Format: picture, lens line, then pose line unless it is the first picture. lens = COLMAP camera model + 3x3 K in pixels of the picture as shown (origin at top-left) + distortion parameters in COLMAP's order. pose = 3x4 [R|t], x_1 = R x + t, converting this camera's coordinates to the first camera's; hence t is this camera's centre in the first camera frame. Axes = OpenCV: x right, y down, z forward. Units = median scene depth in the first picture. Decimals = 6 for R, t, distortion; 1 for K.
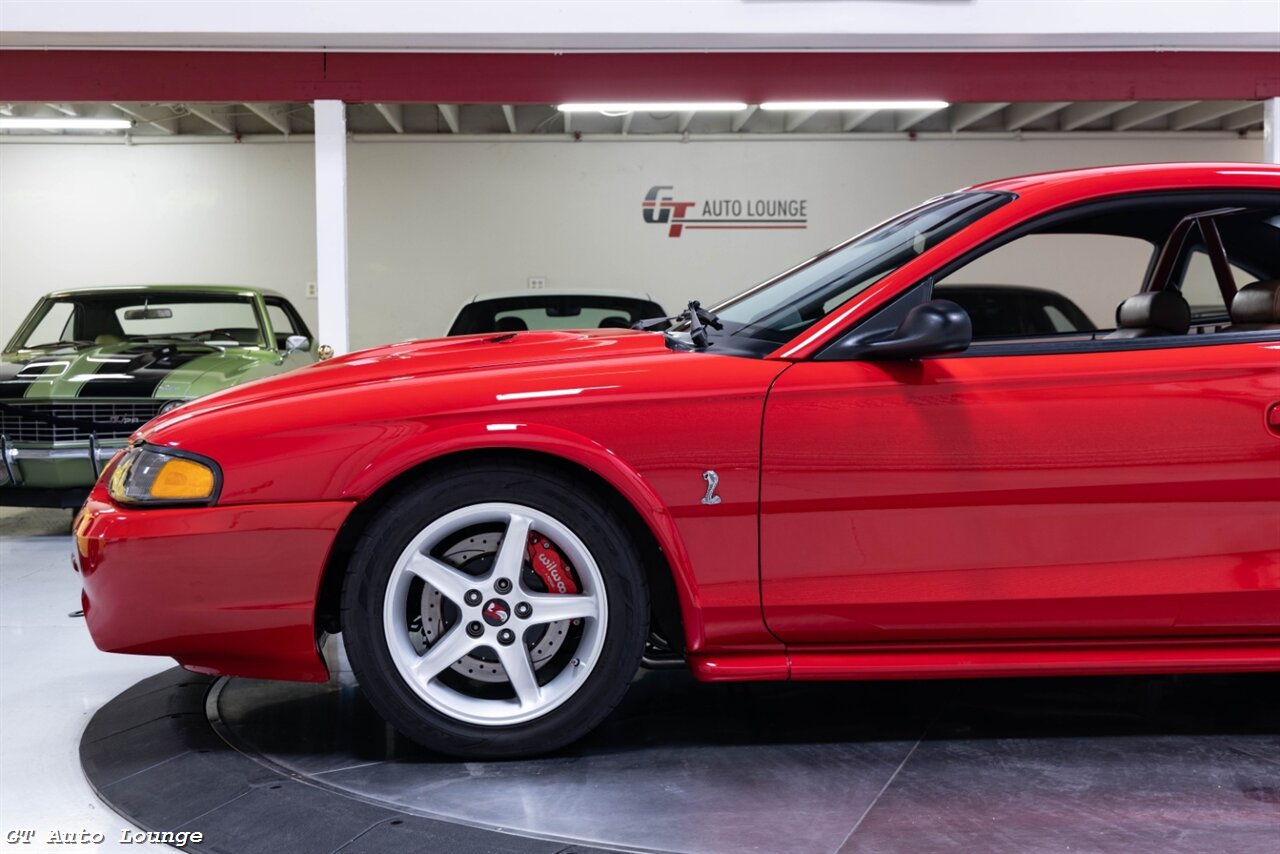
lens RADIAL K [[1859.7, 0, 647.4], [0, 1859.7, 430.1], [0, 0, 1]] dist [0.013987, 0.020917]
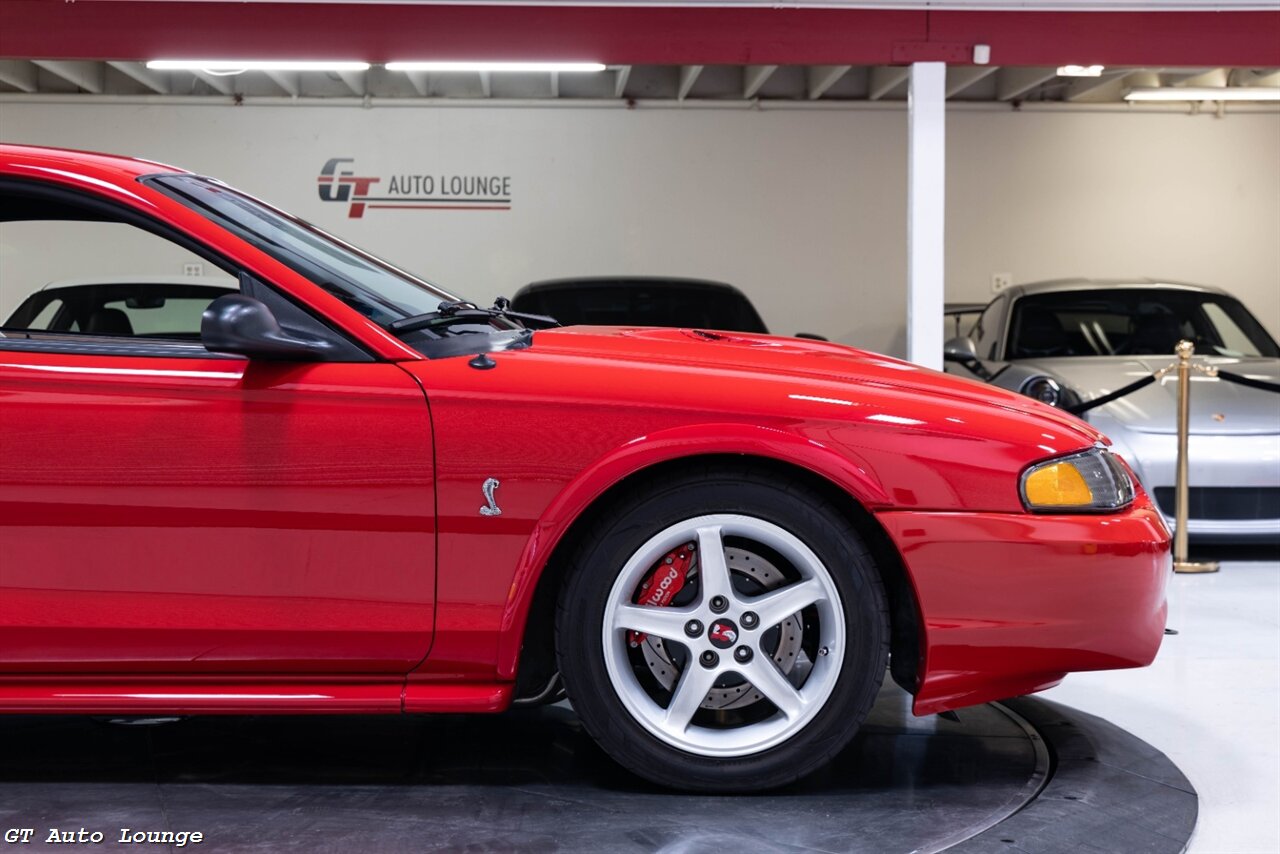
lens RADIAL K [[2157.7, 0, 643.8], [0, 2157.7, 425.5], [0, 0, 1]] dist [0.038753, -0.005317]
pose [[0.999939, 0.011067, -0.000351, 0.179357], [-0.011070, 0.999906, -0.008055, -0.001824], [0.000262, 0.008059, 0.999967, 0.005549]]
